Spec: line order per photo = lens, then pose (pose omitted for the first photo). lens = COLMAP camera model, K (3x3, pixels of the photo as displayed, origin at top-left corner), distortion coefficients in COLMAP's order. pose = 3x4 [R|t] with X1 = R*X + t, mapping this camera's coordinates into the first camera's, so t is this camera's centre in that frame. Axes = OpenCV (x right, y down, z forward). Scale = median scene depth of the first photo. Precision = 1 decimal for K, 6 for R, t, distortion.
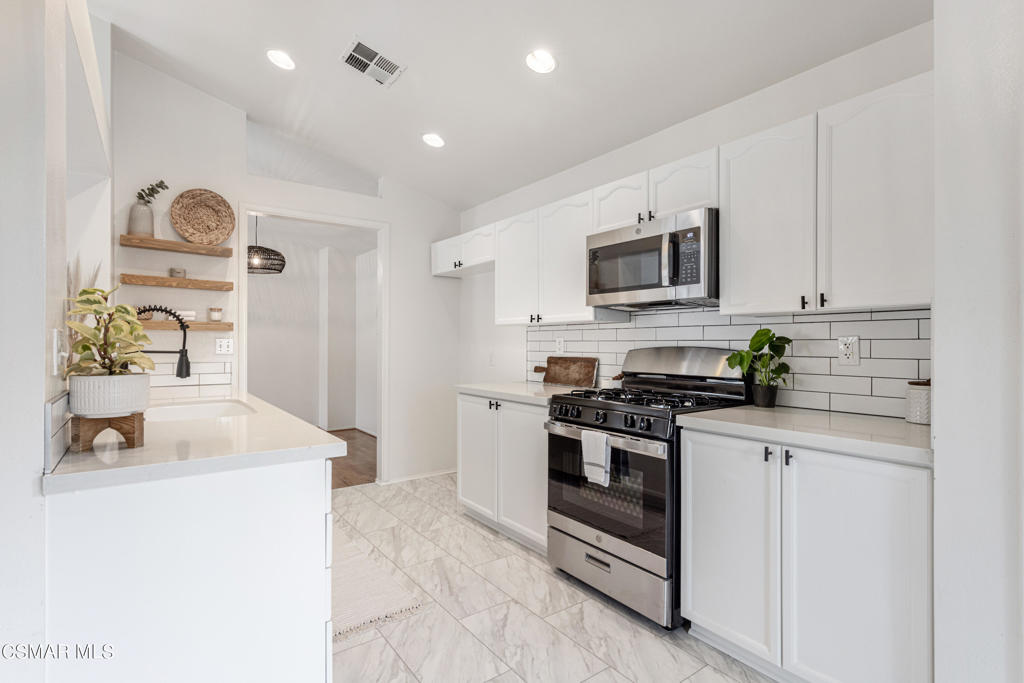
lens RADIAL K [[492.5, 0, 512.0], [0, 492.5, 341.5], [0, 0, 1]] dist [0.004070, 0.000884]
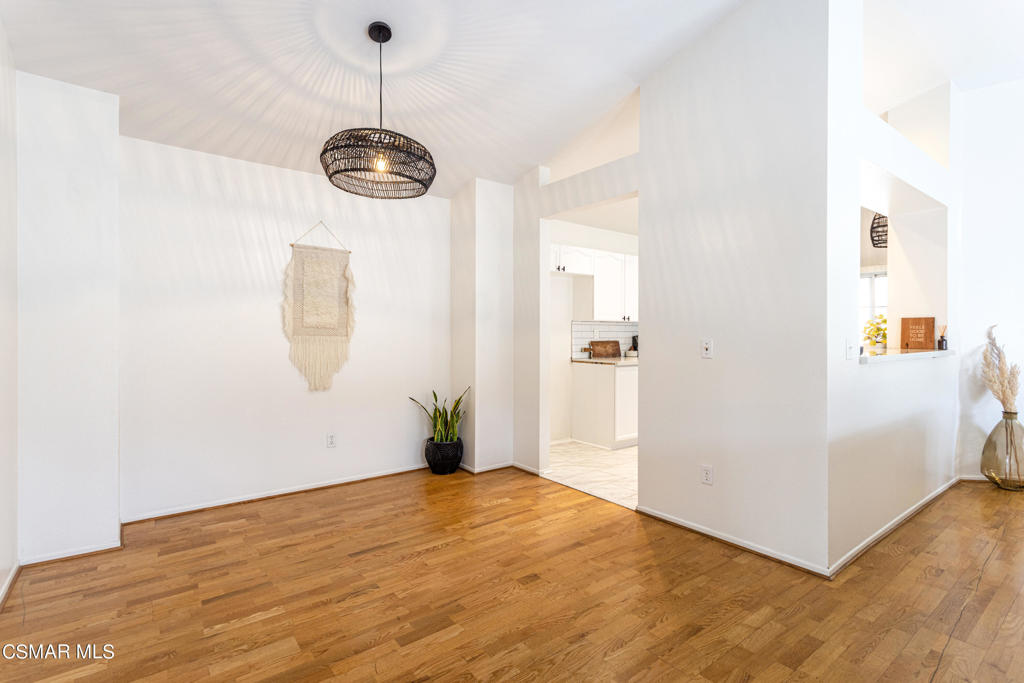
lens RADIAL K [[481.0, 0, 510.6], [0, 481.0, 337.0], [0, 0, 1]] dist [-0.000642, 0.000127]
pose [[-0.048382, -0.012101, 0.998756, -1.629093], [-0.000386, 0.999927, 0.012097, -0.001416], [-0.998829, 0.000199, -0.048383, 1.490947]]
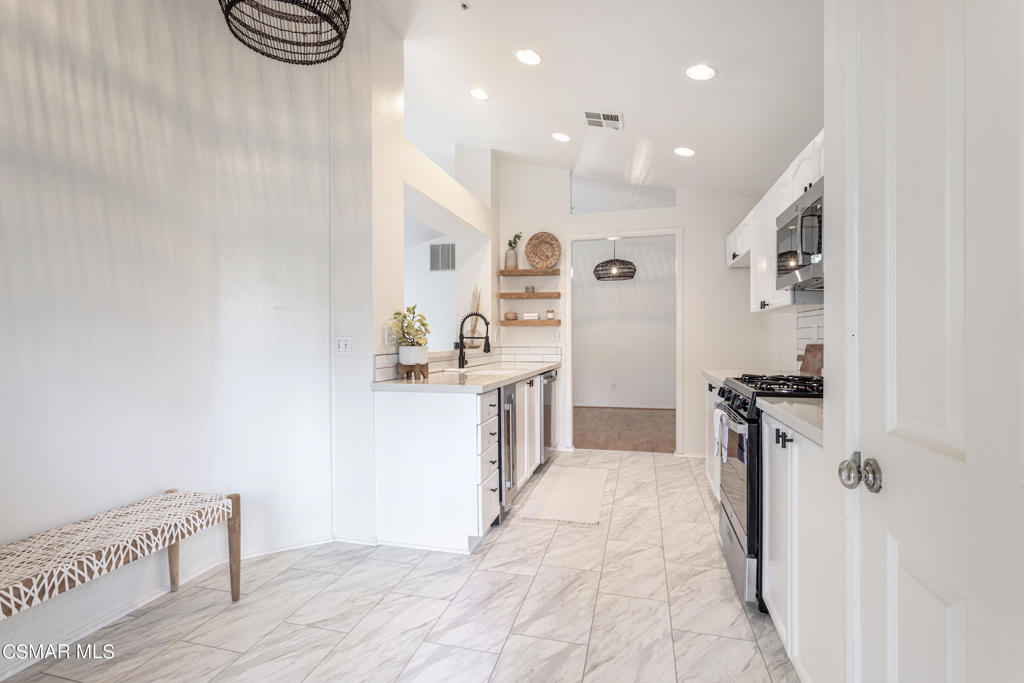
lens RADIAL K [[481.0, 0, 510.6], [0, 481.0, 337.0], [0, 0, 1]] dist [-0.000642, 0.000127]
pose [[0.627966, -0.006968, -0.778210, 0.484419], [0.009787, 0.999952, -0.001056, 0.013994], [0.778179, -0.006954, 0.628004, -0.004631]]
